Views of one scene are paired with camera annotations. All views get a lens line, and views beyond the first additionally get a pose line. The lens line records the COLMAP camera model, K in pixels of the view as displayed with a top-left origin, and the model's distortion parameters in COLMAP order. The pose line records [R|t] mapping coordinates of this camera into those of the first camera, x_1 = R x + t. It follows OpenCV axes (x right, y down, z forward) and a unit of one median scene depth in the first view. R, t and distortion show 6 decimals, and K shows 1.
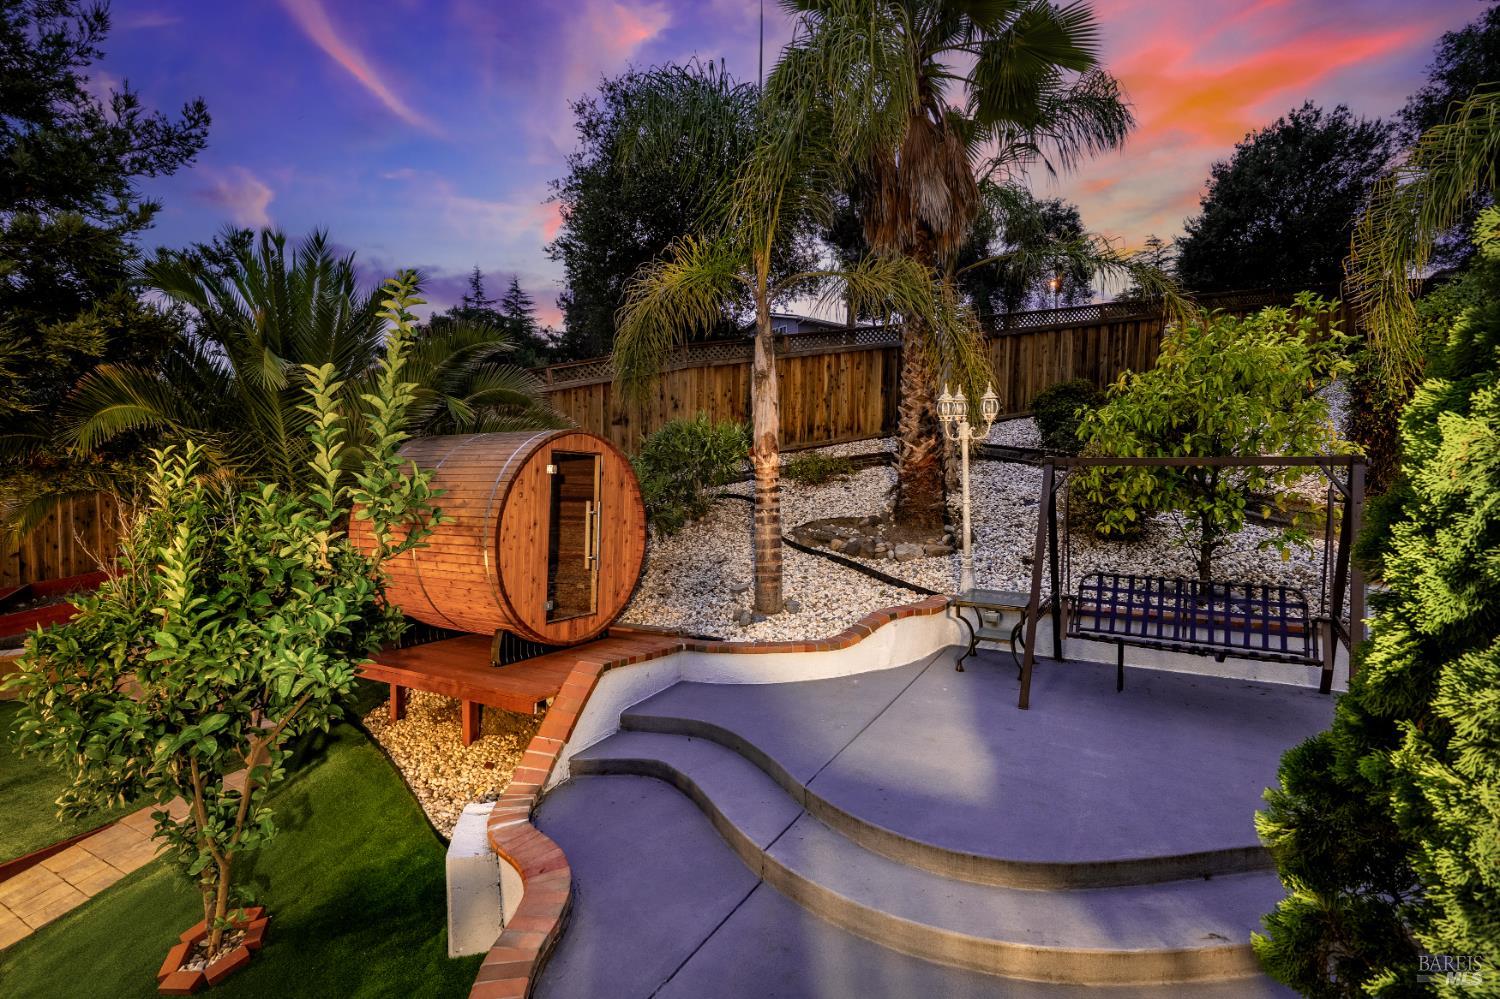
lens RADIAL K [[712.7, 0, 748.4], [0, 712.7, 500.6], [0, 0, 1]] dist [-0.001075, 0.000217]
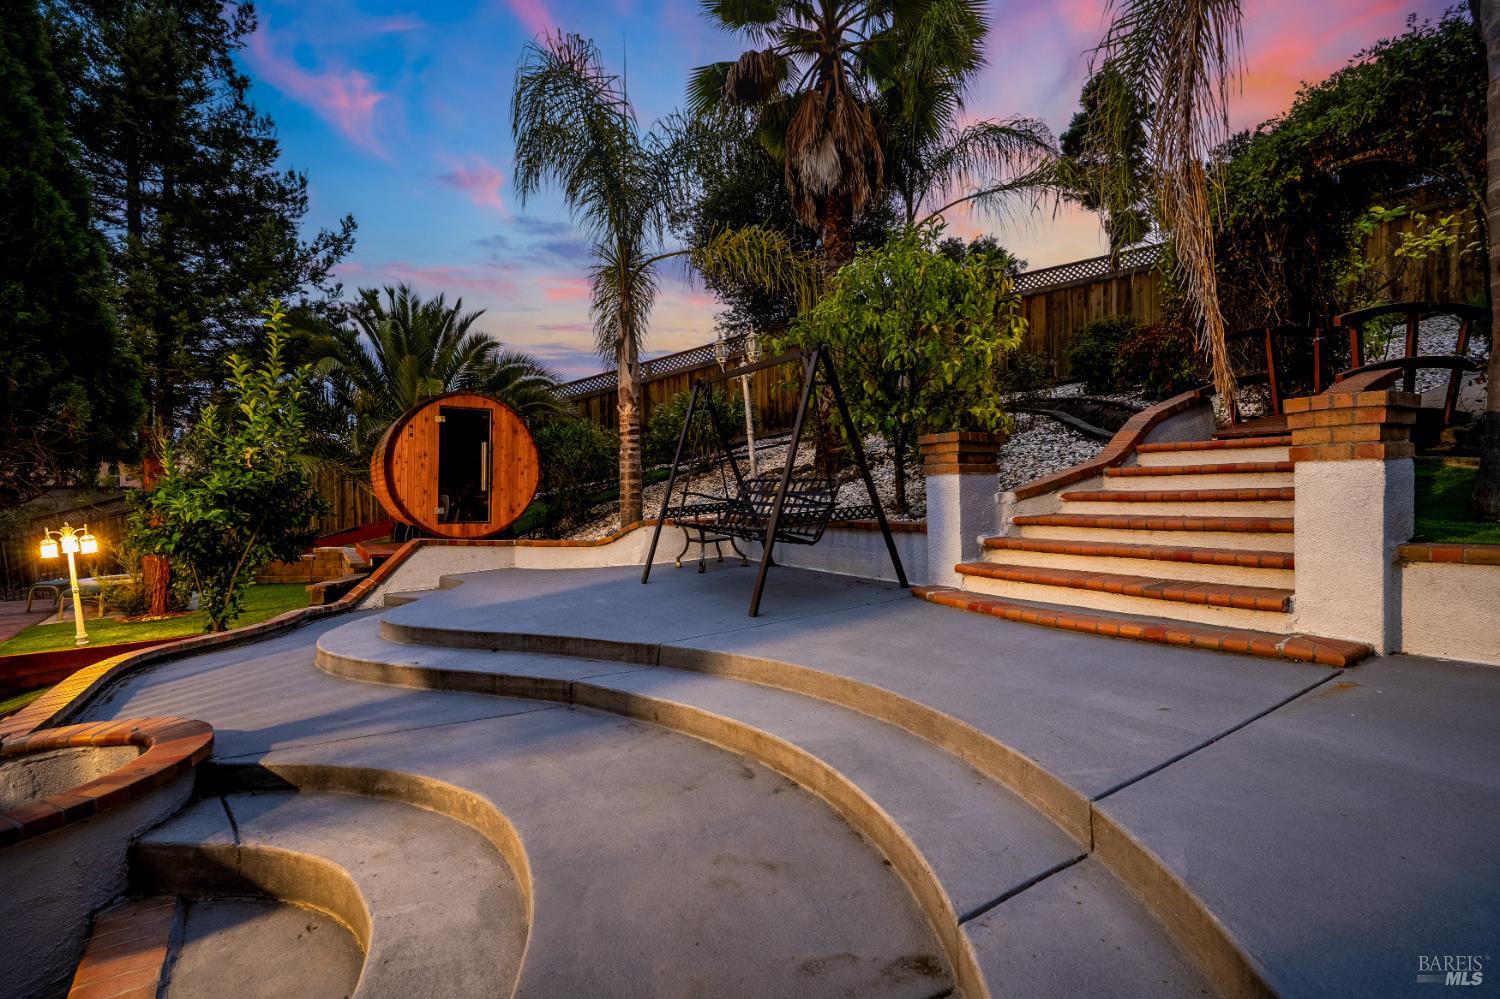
lens RADIAL K [[695.9, 0, 750.0], [0, 695.9, 499.5], [0, 0, 1]] dist [-0.010683, -0.000087]
pose [[0.888005, -0.008056, -0.459764, 0.759927], [0.004552, 0.999952, -0.008730, 0.110341], [0.459812, 0.005660, 0.887998, 0.010479]]
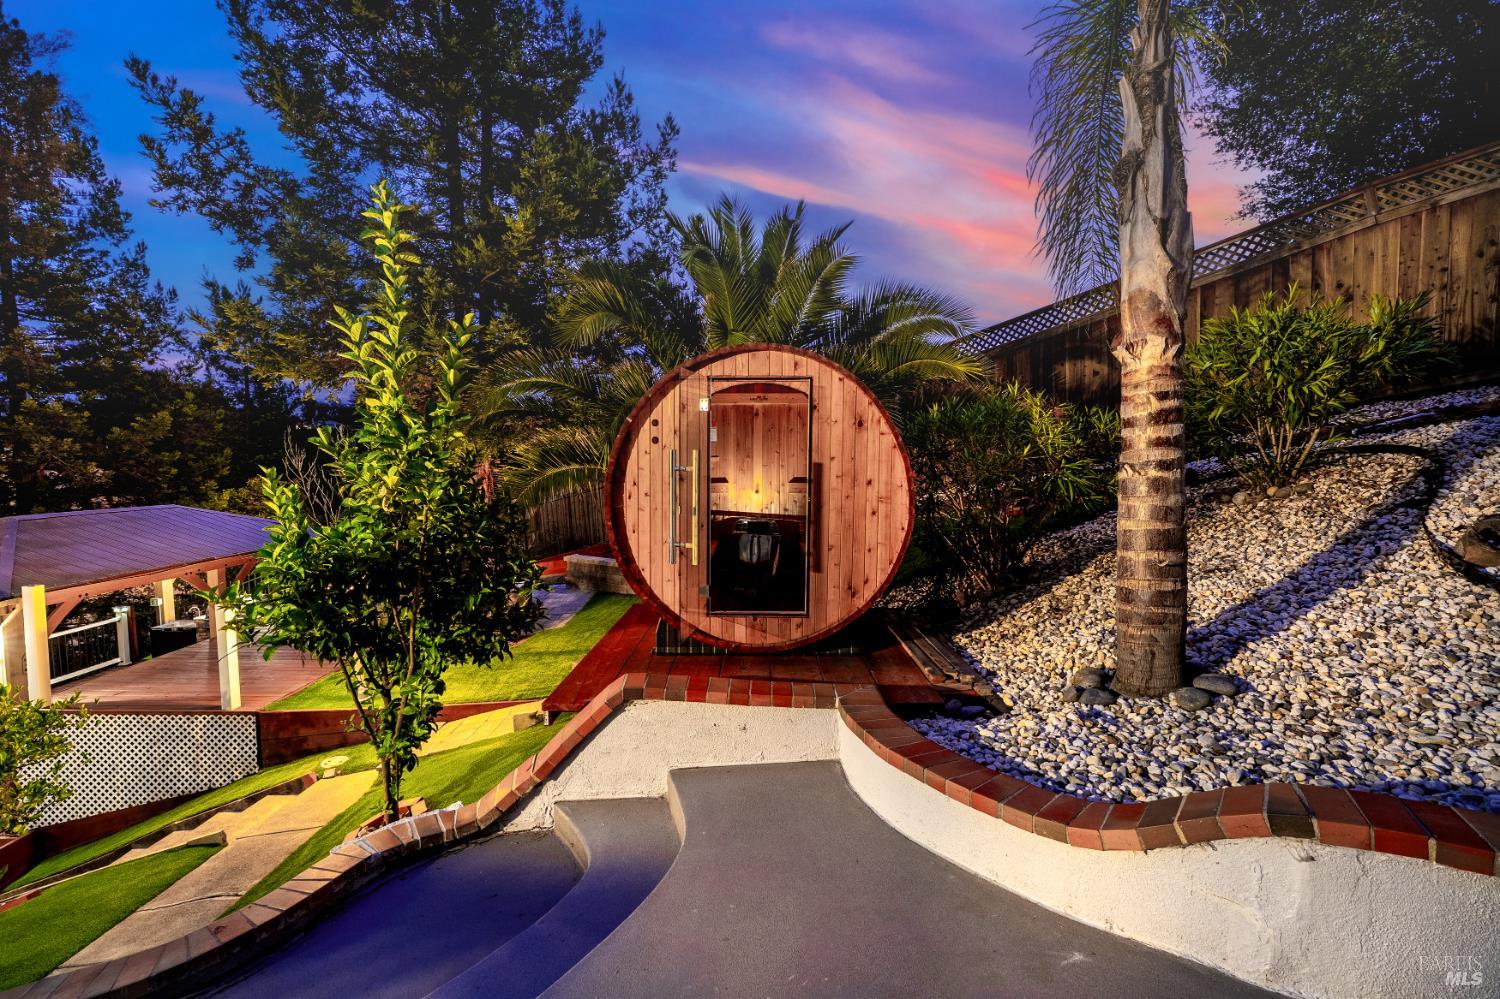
lens RADIAL K [[668.3, 0, 750.0], [0, 668.3, 499.5], [0, 0, 1]] dist [0.000046, 0.001518]
pose [[0.487276, 0.041182, -0.872276, 0.268245], [-0.003811, 0.998978, 0.045035, 0.016593], [0.873240, -0.018621, 0.486935, 0.558202]]
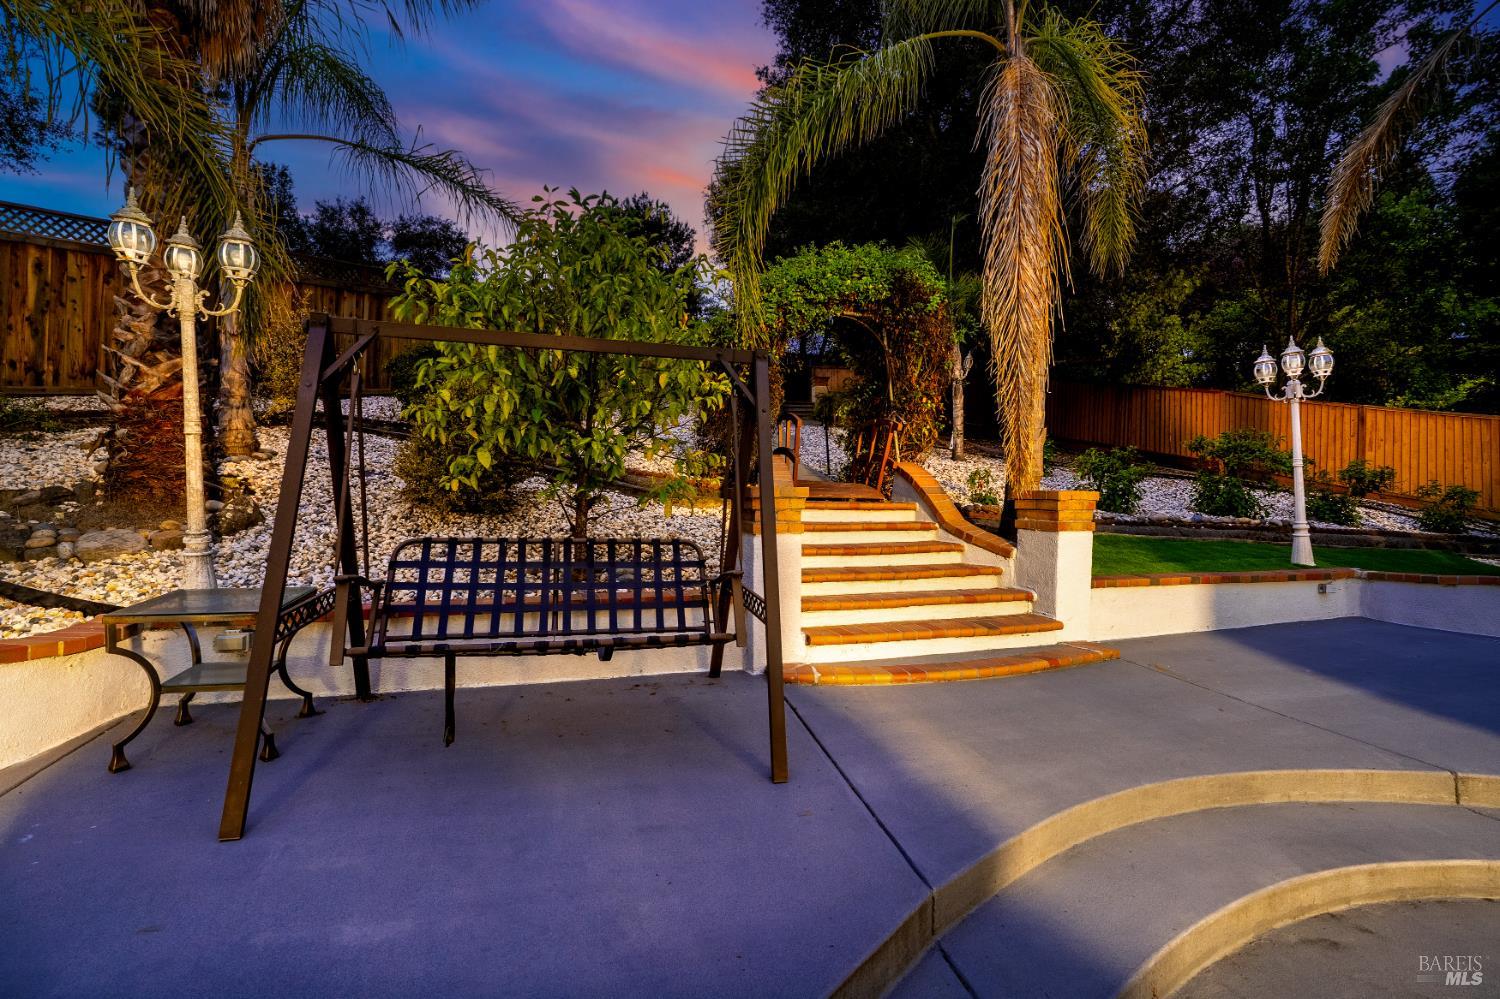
lens RADIAL K [[668.3, 0, 750.0], [0, 668.3, 499.5], [0, 0, 1]] dist [0.000046, 0.001518]
pose [[0.677812, 0.008692, 0.735184, 0.206797], [0.014168, 0.999590, -0.024880, 0.066682], [-0.735098, 0.027281, 0.677411, 0.331113]]
